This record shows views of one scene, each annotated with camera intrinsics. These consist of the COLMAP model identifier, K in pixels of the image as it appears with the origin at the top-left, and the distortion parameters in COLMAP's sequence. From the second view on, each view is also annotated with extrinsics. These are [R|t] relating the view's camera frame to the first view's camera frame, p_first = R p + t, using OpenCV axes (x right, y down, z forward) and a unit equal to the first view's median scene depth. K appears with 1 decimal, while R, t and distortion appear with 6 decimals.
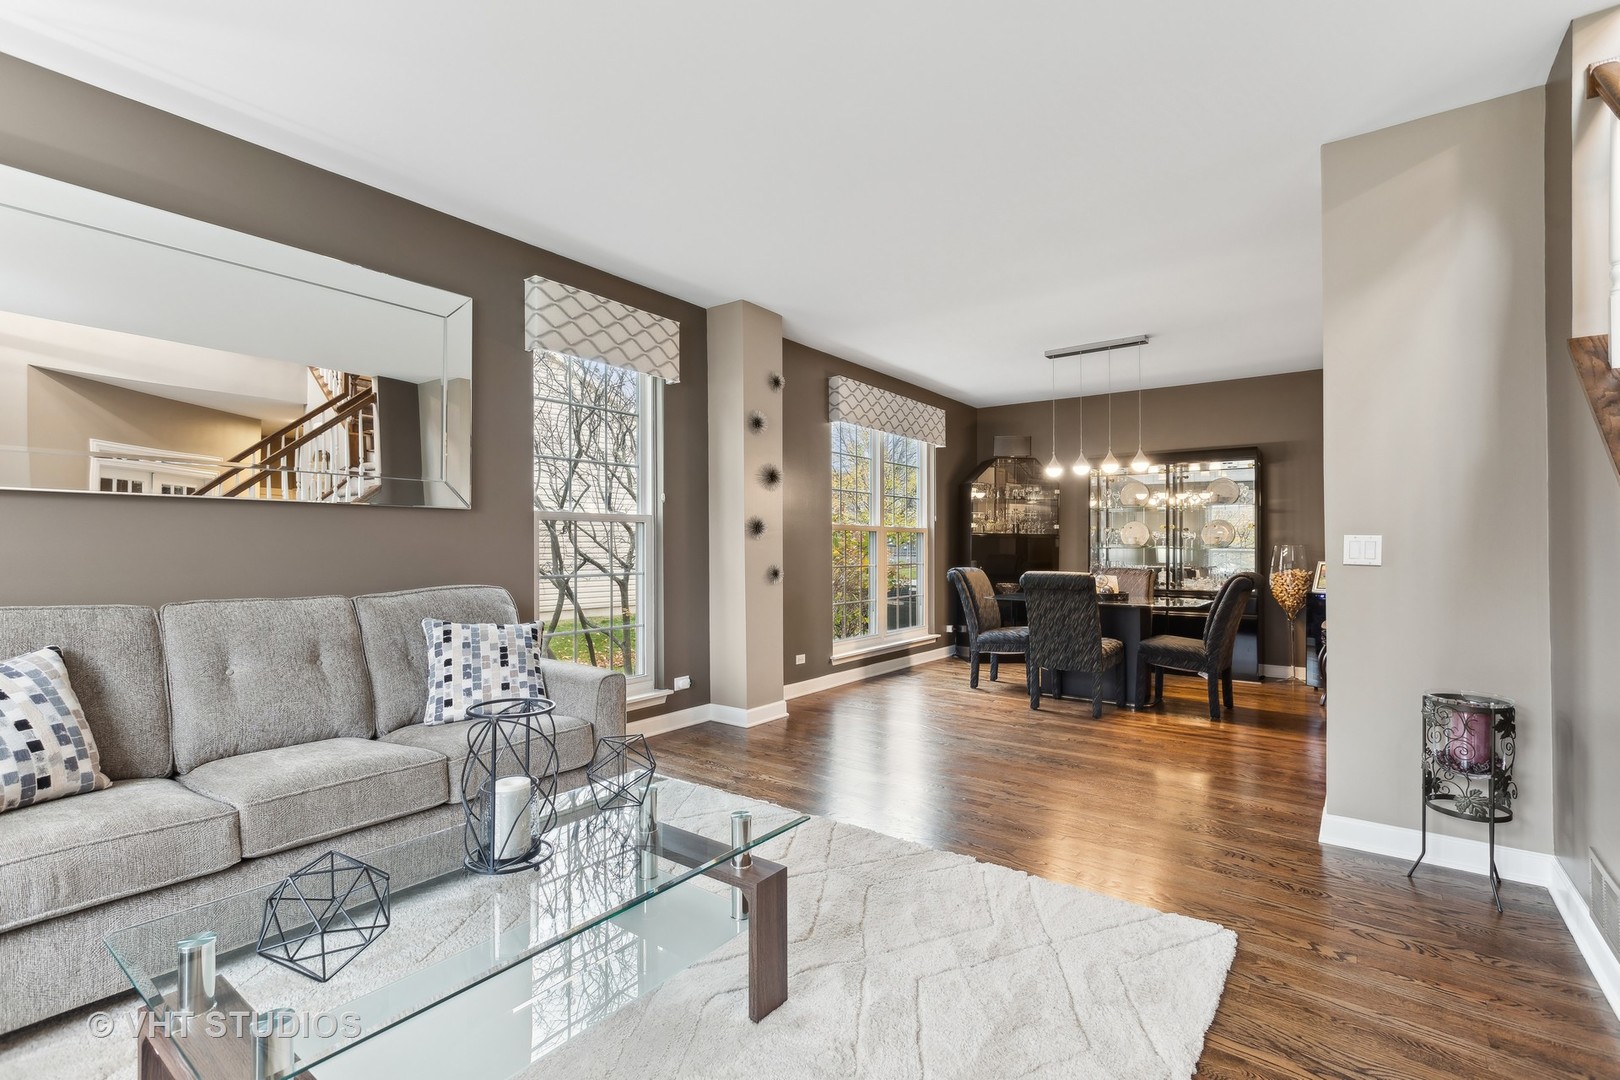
lens RADIAL K [[727.7, 0, 803.2], [0, 727.7, 539.3], [0, 0, 1]] dist [0.001189, 0.000642]
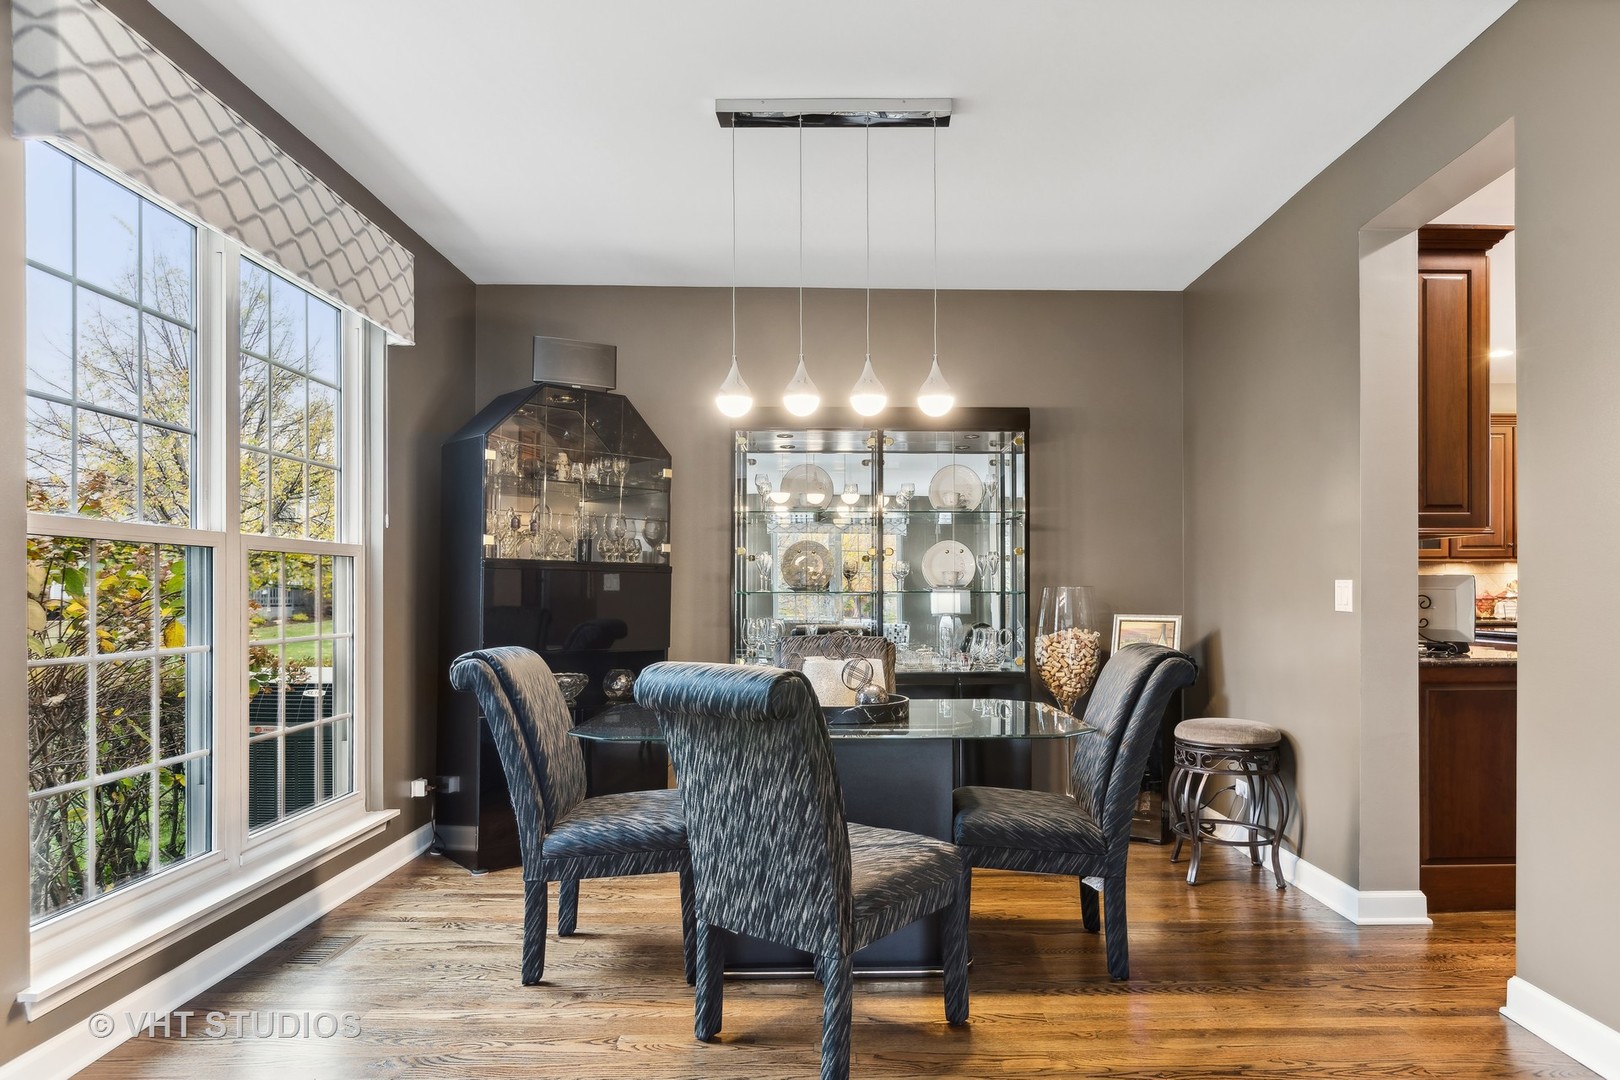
lens RADIAL K [[947.6, 0, 812.7], [0, 947.6, 585.1], [0, 0, 1]] dist [-0.000060, -0.000740]
pose [[0.783948, 0.000677, 0.620827, 0.044003], [-0.003666, 0.999987, 0.003539, 0.004046], [-0.620816, -0.005050, 0.783940, 0.463680]]
